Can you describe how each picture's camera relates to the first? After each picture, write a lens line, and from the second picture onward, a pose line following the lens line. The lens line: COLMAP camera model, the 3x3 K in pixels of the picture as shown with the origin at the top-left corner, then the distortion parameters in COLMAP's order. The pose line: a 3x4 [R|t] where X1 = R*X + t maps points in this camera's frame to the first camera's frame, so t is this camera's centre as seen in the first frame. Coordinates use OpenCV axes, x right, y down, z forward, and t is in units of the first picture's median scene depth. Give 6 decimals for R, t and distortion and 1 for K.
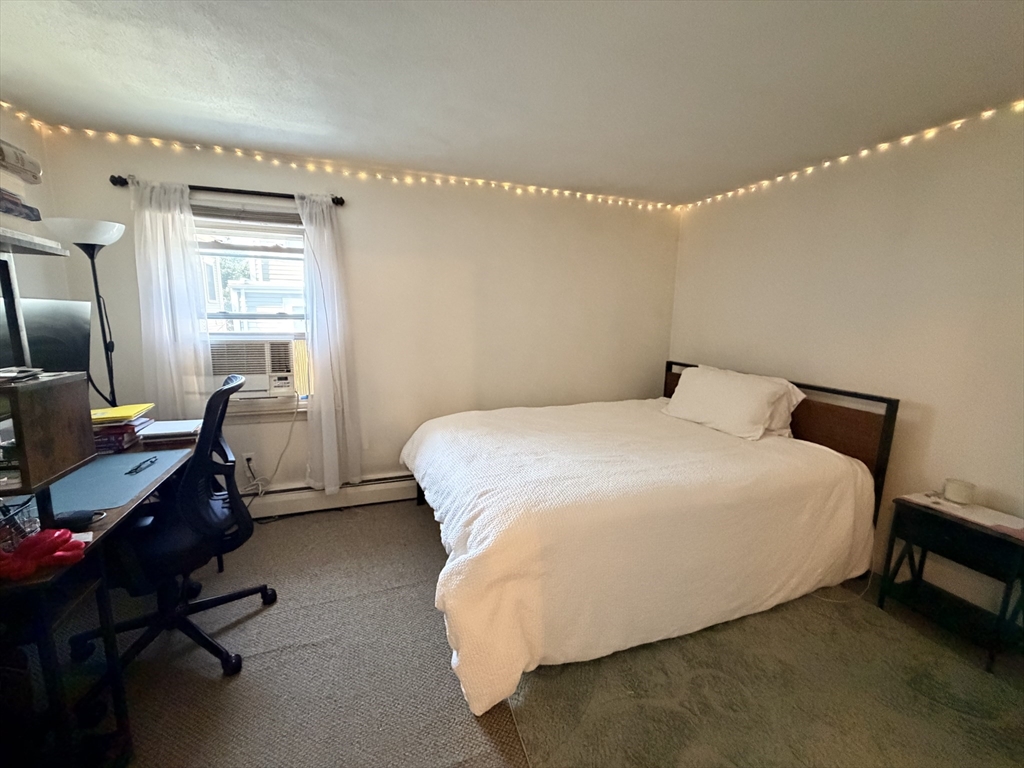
lens RADIAL K [[408.7, 0, 510.4], [0, 408.7, 383.0], [0, 0, 1]] dist [0.002291, -0.000109]
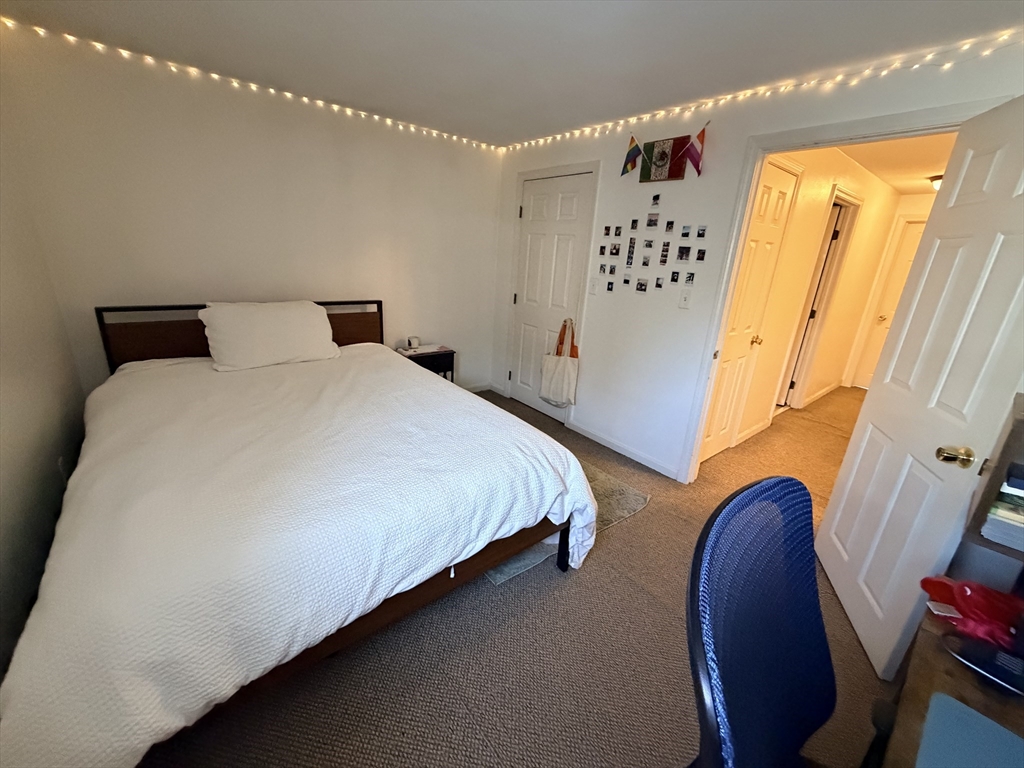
lens RADIAL K [[408.7, 0, 511.5], [0, 408.7, 381.5], [0, 0, 1]] dist [0.002291, -0.000109]
pose [[-0.327061, -0.328348, 0.886126, -0.579467], [0.094219, 0.921694, 0.376303, -0.173446], [-0.940295, 0.206564, -0.270513, 0.815044]]
